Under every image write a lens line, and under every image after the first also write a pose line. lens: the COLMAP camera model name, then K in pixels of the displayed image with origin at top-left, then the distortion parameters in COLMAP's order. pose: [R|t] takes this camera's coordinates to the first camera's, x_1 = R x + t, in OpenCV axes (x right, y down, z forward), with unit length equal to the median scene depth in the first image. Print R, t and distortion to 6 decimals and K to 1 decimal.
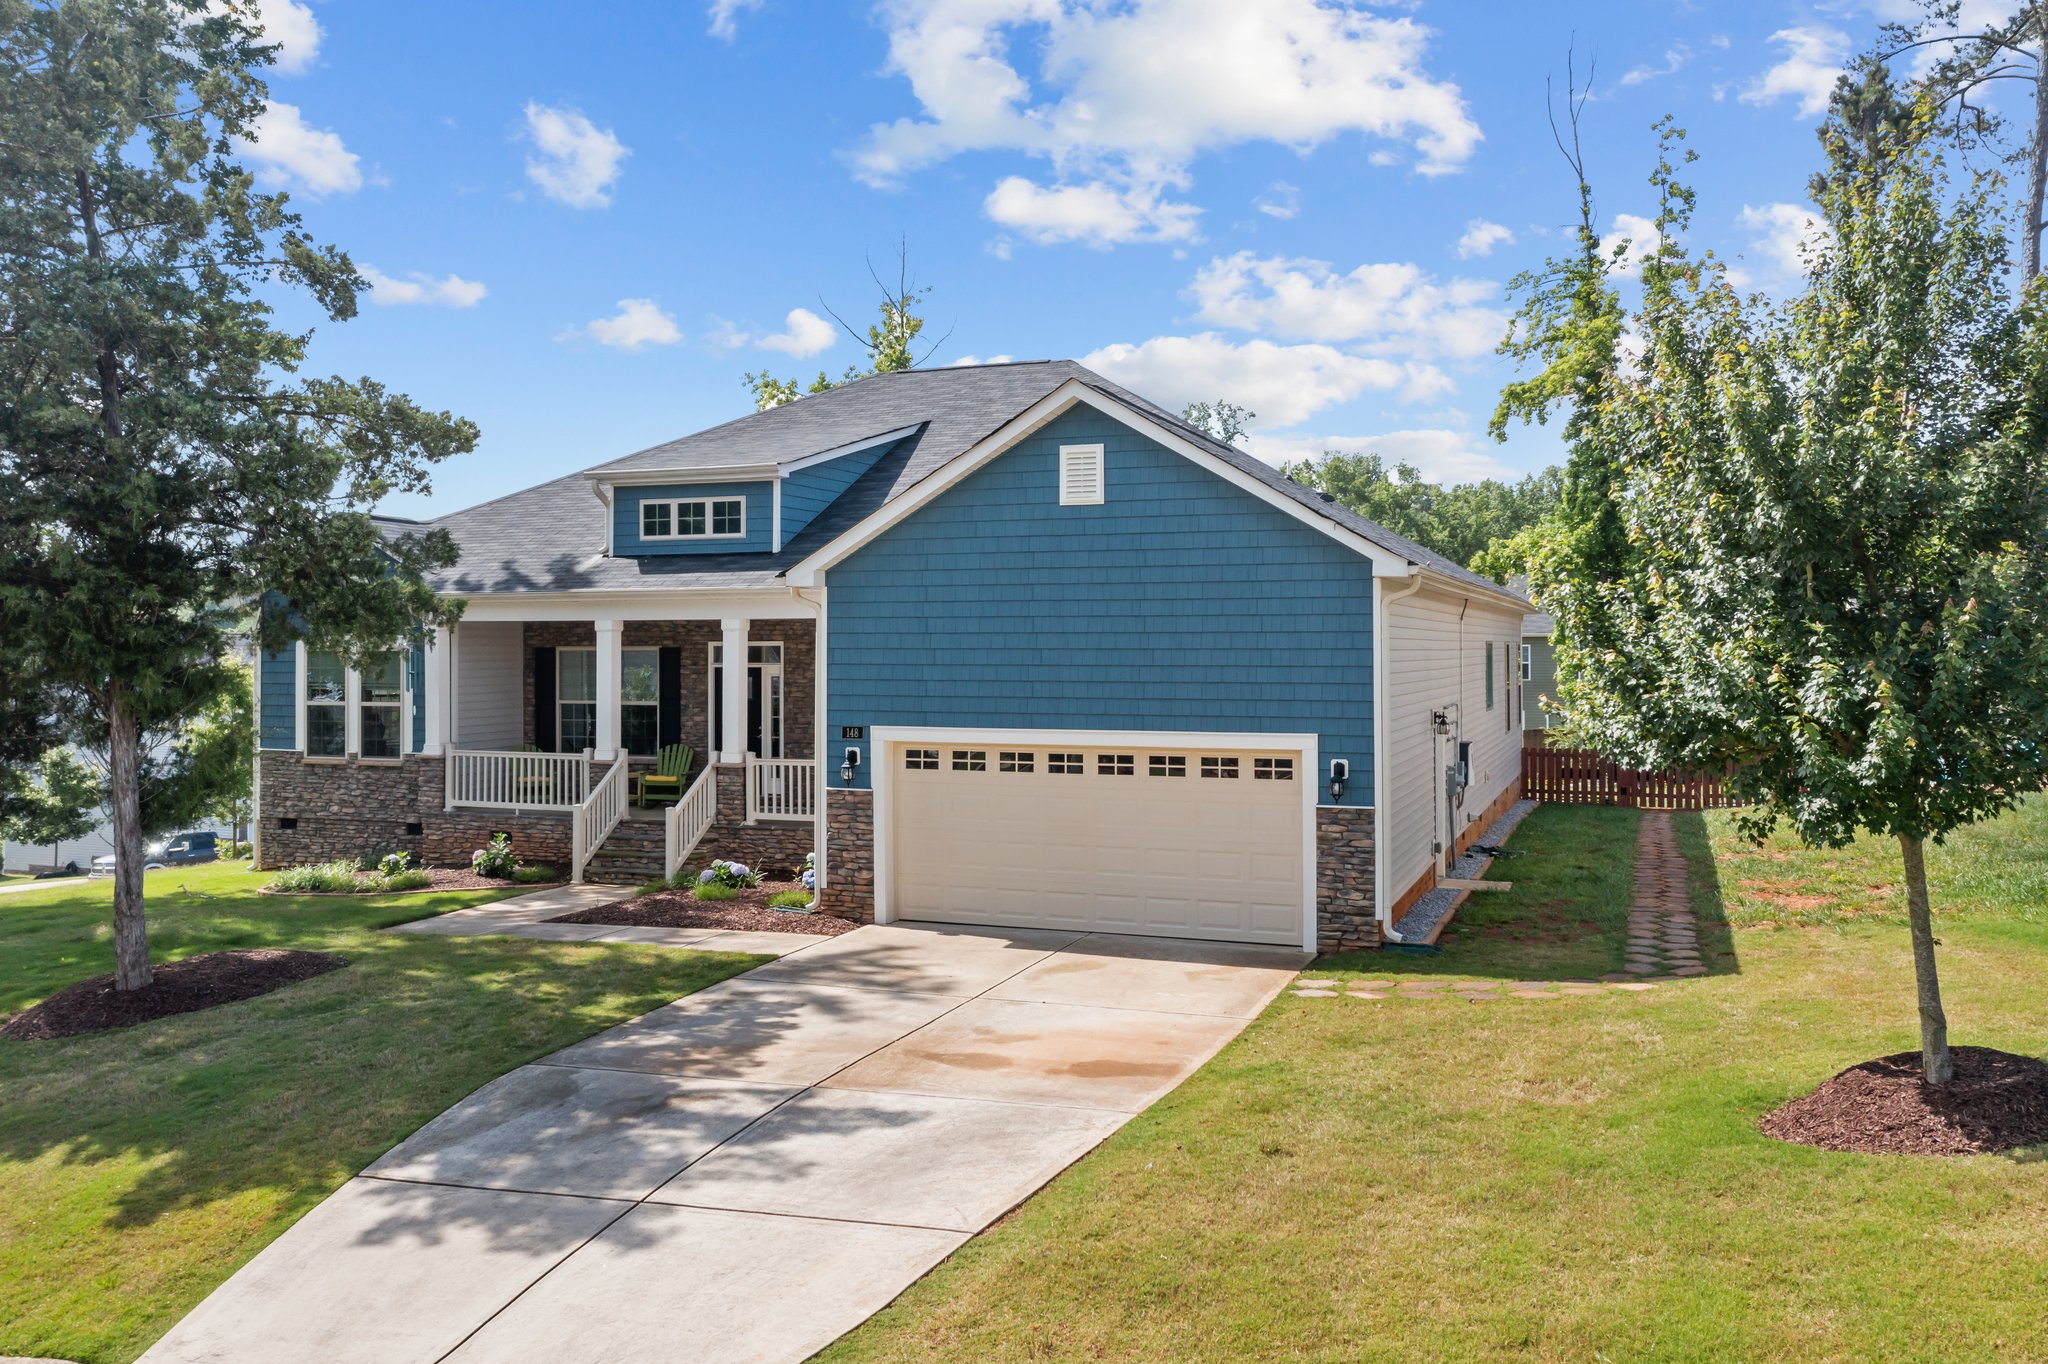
lens RADIAL K [[1631.6, 0, 1016.9], [0, 1631.6, 662.5], [0, 0, 1]] dist [0.002111, 0.011305]
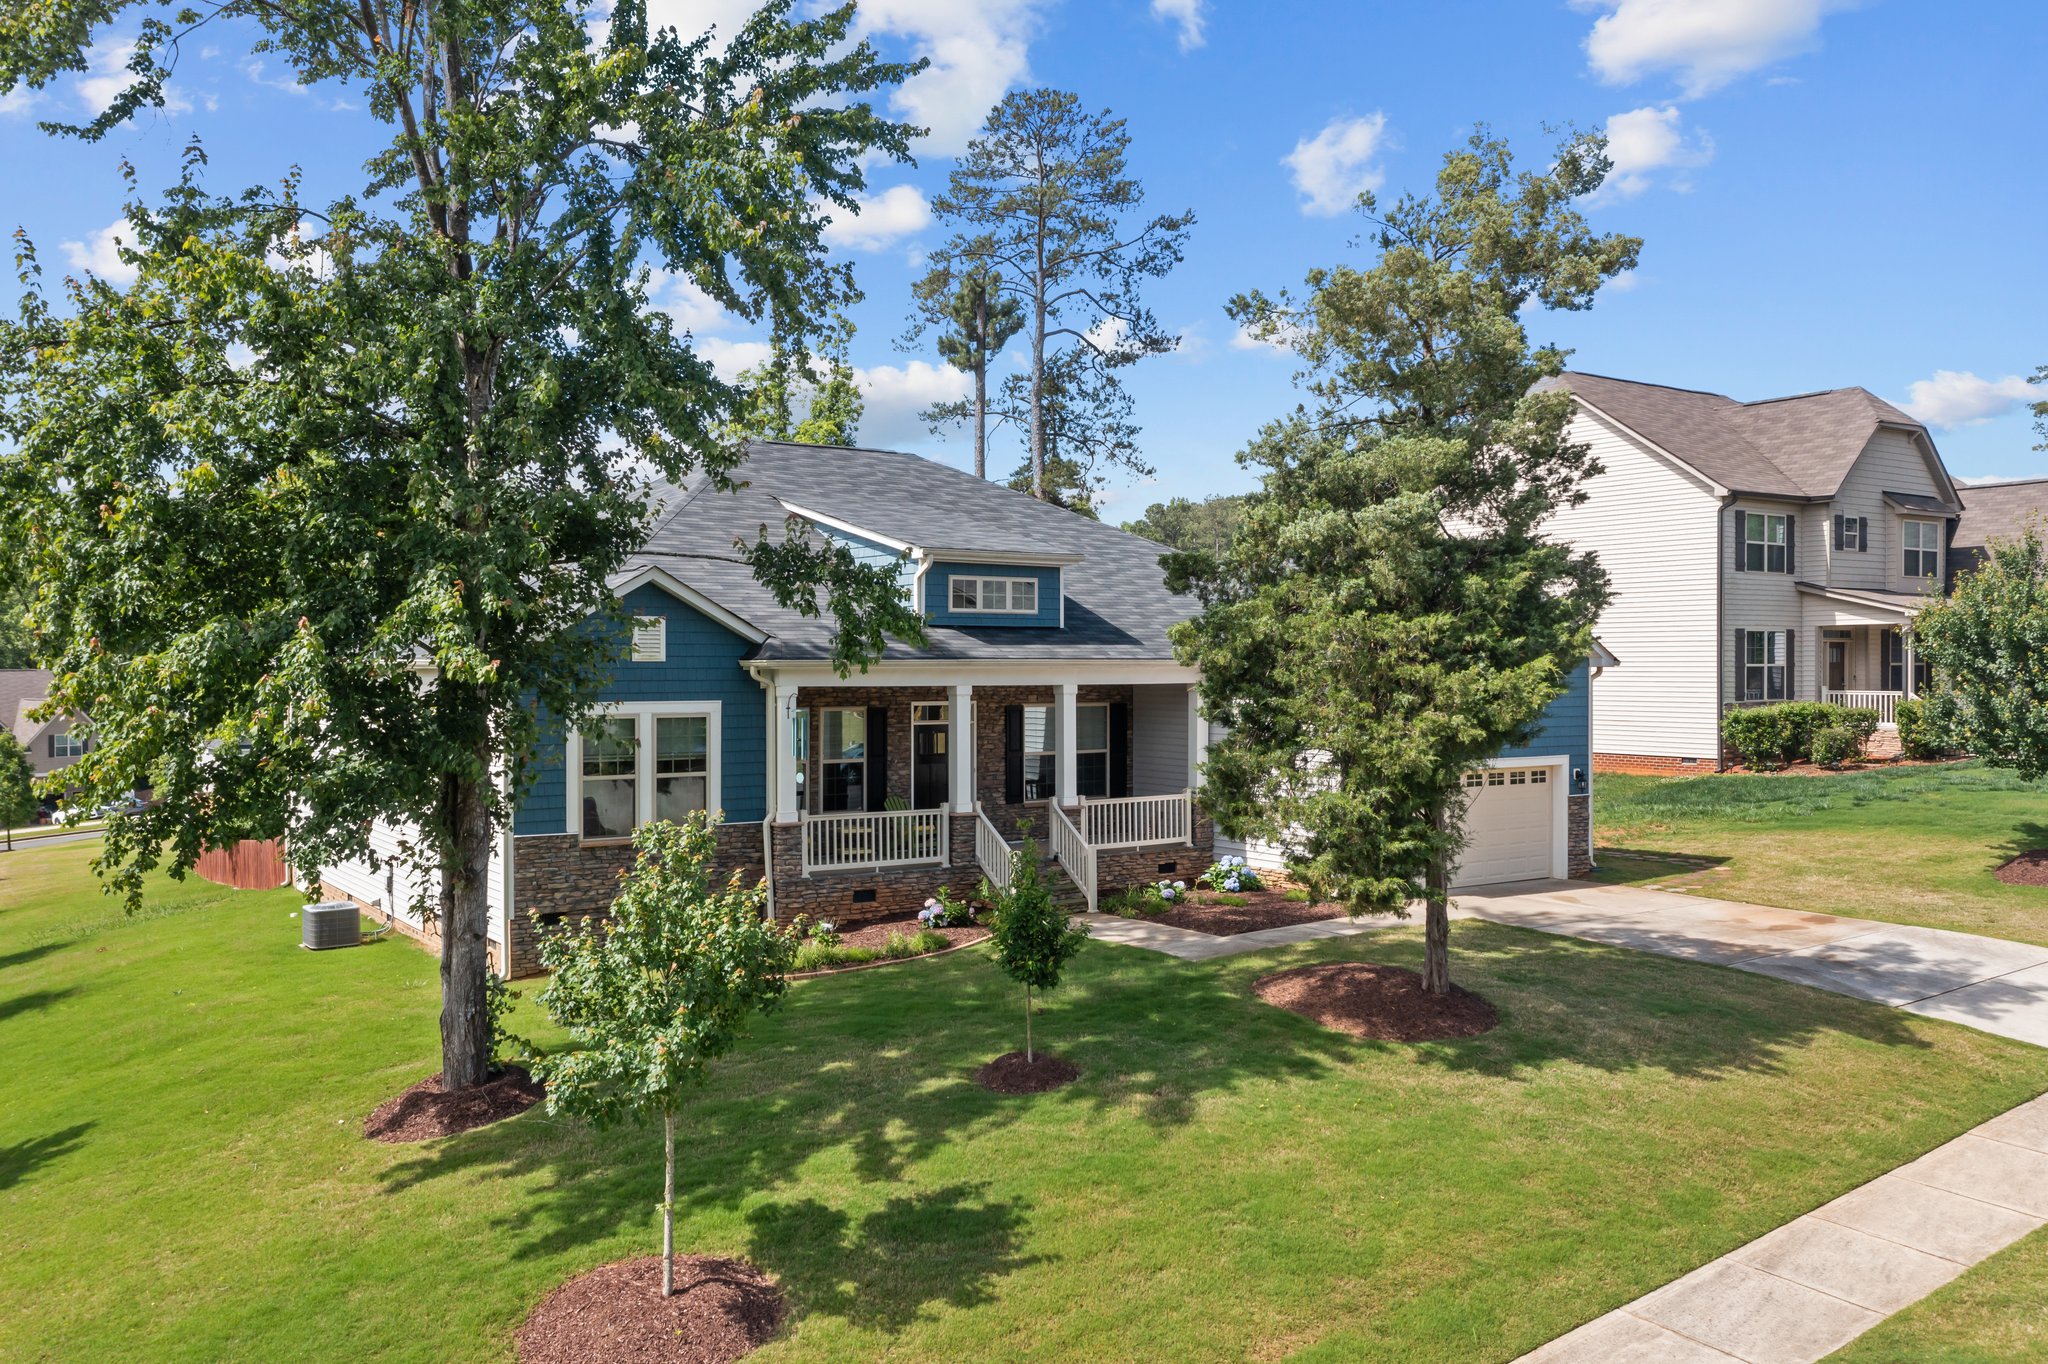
lens RADIAL K [[1631.6, 0, 1022.7], [0, 1631.6, 679.4], [0, 0, 1]] dist [0.002111, 0.011305]
pose [[0.566075, -0.005304, 0.824337, -1.452053], [0.005520, 0.999981, 0.002643, -0.041633], [-0.824336, 0.003054, 0.566093, 0.437969]]
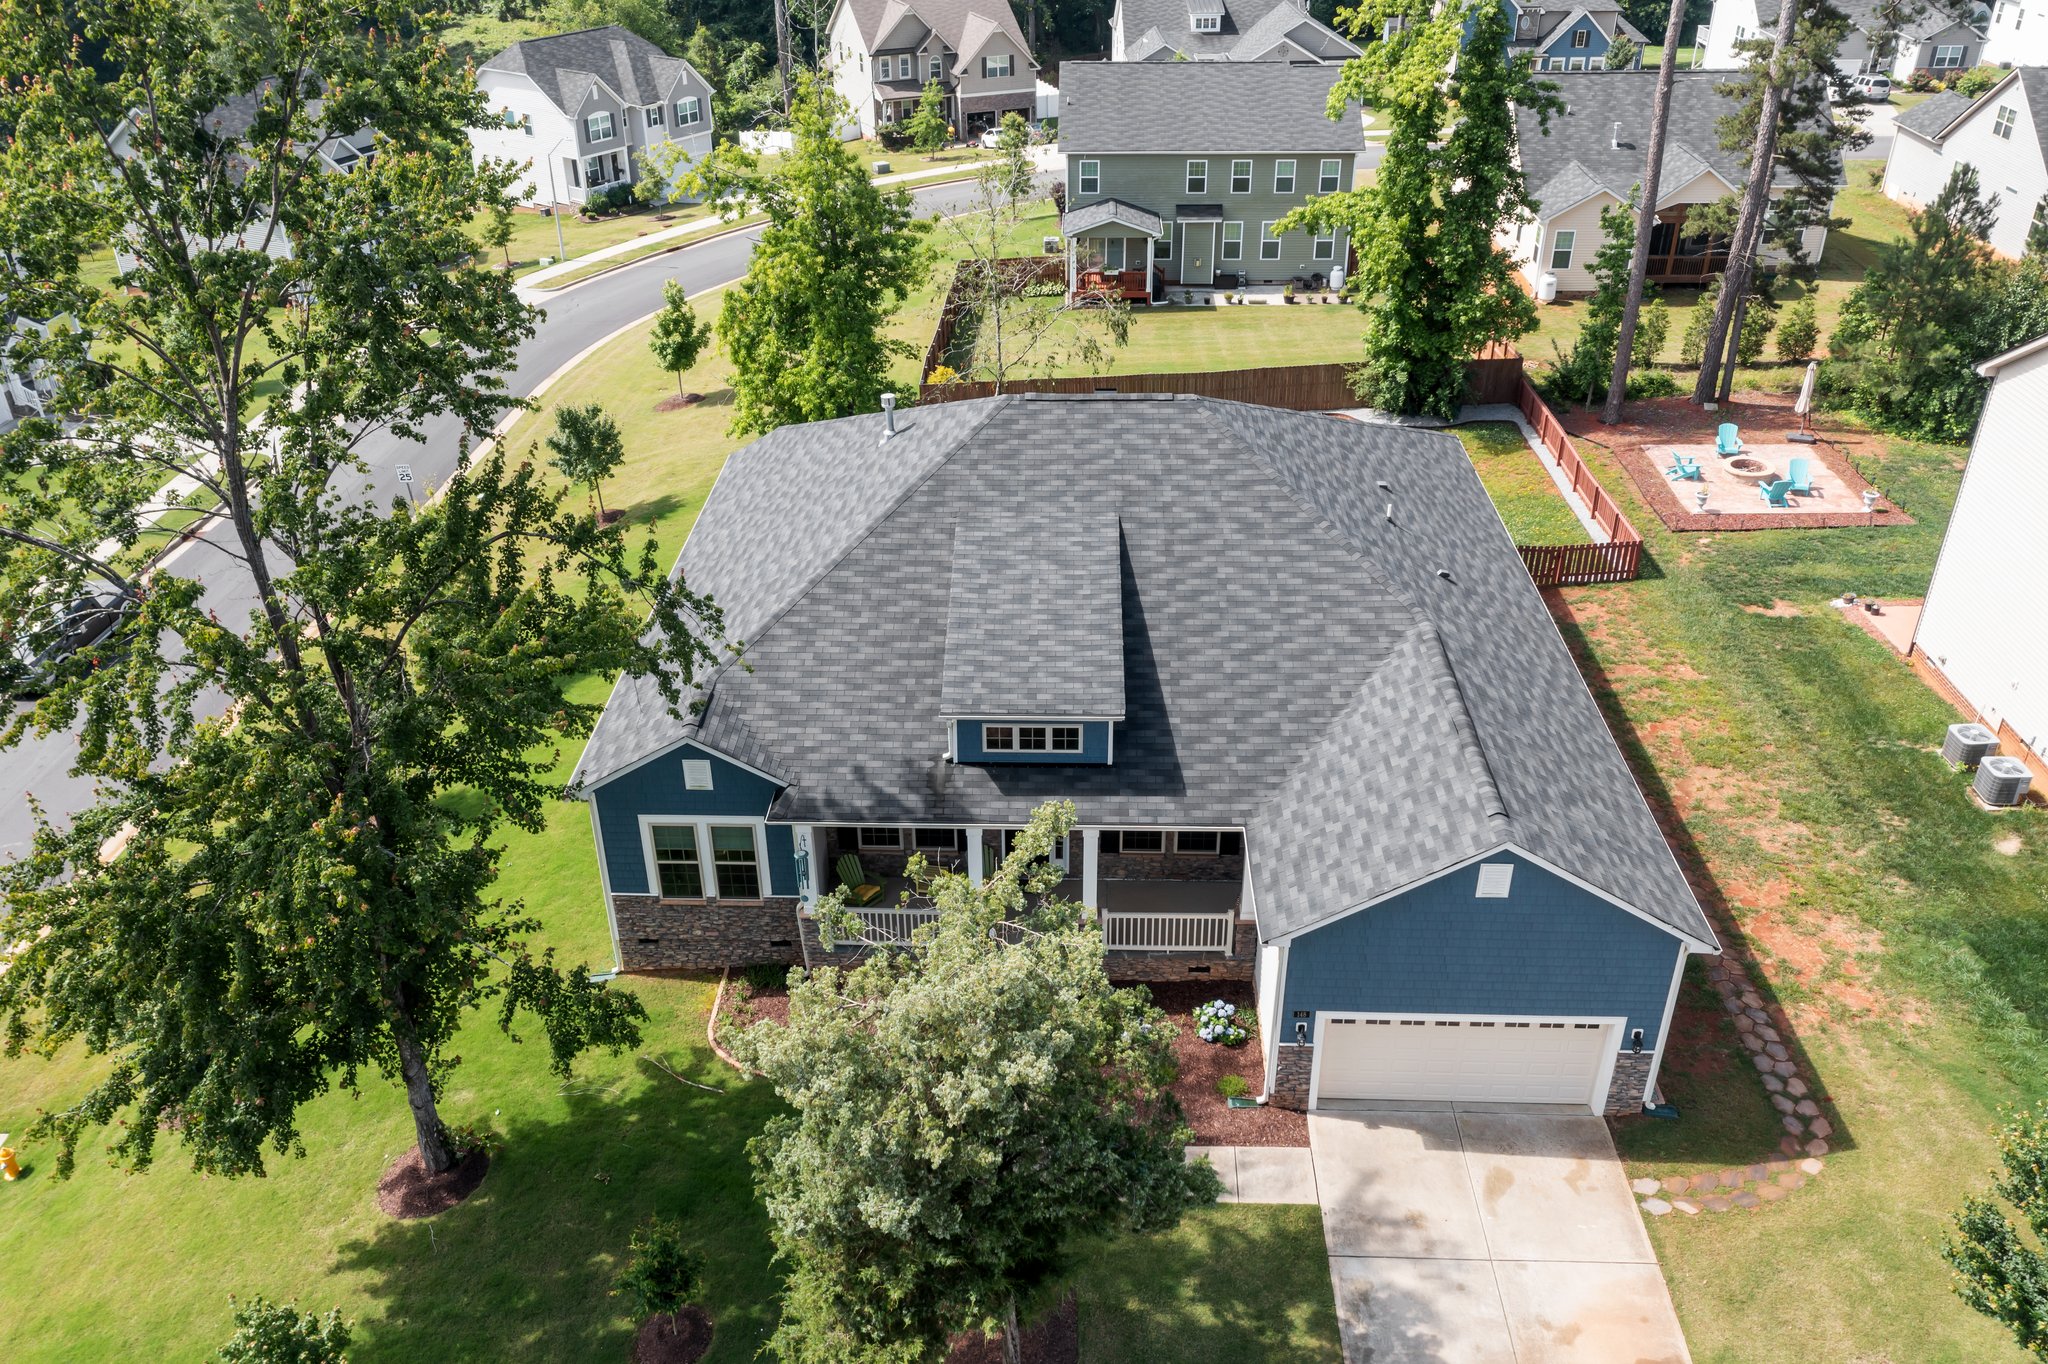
lens RADIAL K [[1631.6, 0, 1020.6], [0, 1631.6, 675.2], [0, 0, 1]] dist [0.002111, 0.011305]
pose [[0.946759, -0.170019, 0.273386, -0.688452], [0.011112, 0.865931, 0.500040, -0.955064], [-0.321750, -0.470380, 0.821717, 0.026025]]
